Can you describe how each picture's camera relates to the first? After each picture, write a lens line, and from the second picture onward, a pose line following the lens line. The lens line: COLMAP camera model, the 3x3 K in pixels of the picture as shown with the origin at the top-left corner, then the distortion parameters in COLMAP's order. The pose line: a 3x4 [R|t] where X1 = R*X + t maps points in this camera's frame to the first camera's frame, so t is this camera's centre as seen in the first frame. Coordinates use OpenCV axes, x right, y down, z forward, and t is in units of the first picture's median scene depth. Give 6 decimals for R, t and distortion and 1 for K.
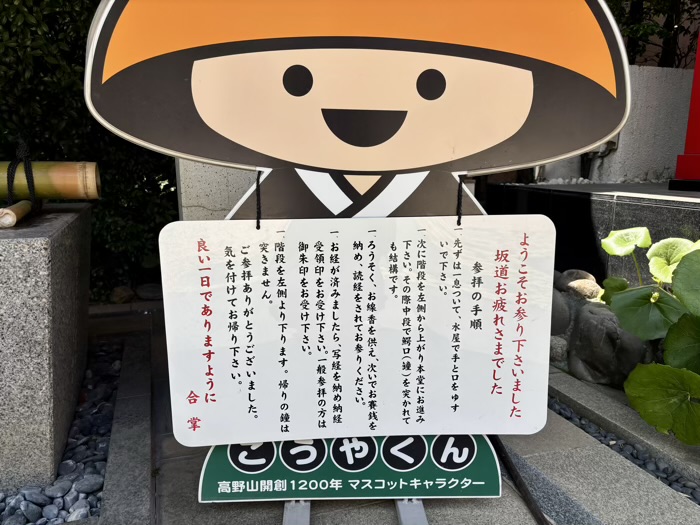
lens RADIAL K [[521.2, 0, 349.4], [0, 521.2, 265.0], [0, 0, 1]] dist [0.047362, -0.058023]
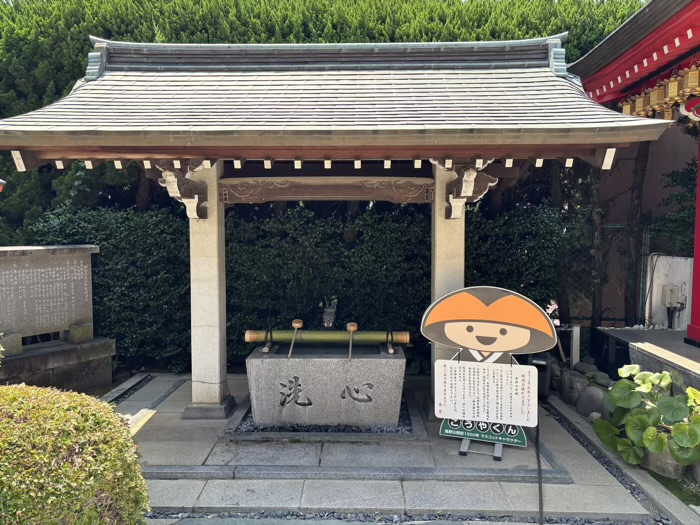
lens RADIAL K [[521.2, 0, 350.7], [0, 521.2, 265.0], [0, 0, 1]] dist [0.047362, -0.058023]
pose [[0.933312, 0.021522, -0.358422, 0.449928], [-0.074085, 0.988266, -0.133570, -0.203339], [0.351342, 0.151216, 0.923955, -2.960360]]
